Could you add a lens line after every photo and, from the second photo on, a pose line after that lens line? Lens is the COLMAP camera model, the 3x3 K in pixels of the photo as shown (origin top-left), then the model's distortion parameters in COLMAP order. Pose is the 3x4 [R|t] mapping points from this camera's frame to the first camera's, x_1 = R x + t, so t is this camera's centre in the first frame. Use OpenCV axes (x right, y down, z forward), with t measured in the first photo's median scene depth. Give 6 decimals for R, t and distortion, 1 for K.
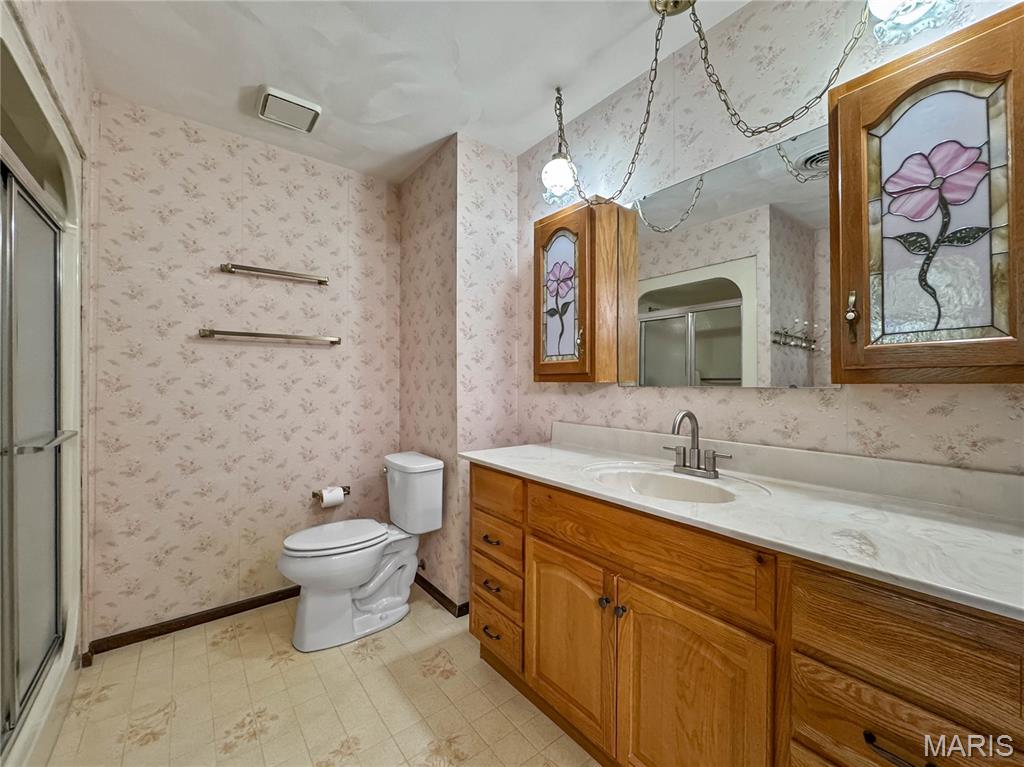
lens RADIAL K [[412.7, 0, 512.0], [0, 412.7, 383.5], [0, 0, 1]] dist [0.000244, 0.000095]
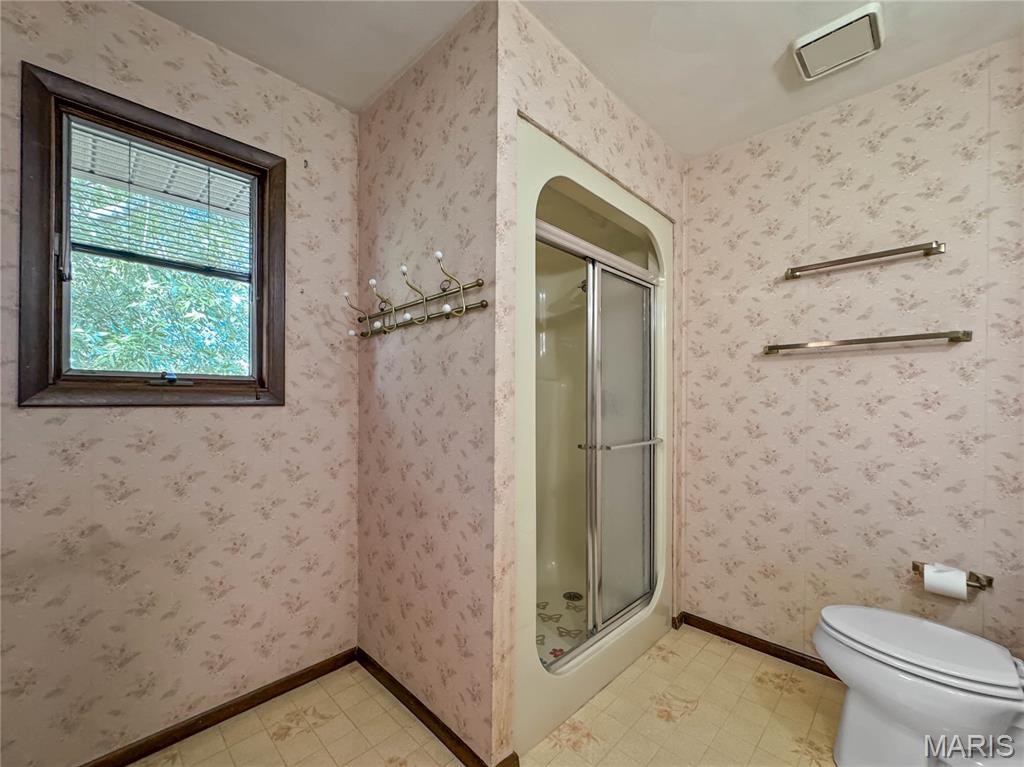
lens RADIAL K [[423.9, 0, 513.0], [0, 423.9, 399.7], [0, 0, 1]] dist [0.000374, -0.000047]
pose [[0.131511, 0.003018, -0.991310, 0.149521], [-0.004682, 0.999986, 0.002423, -0.006780], [0.991304, 0.004323, 0.131523, 0.291396]]
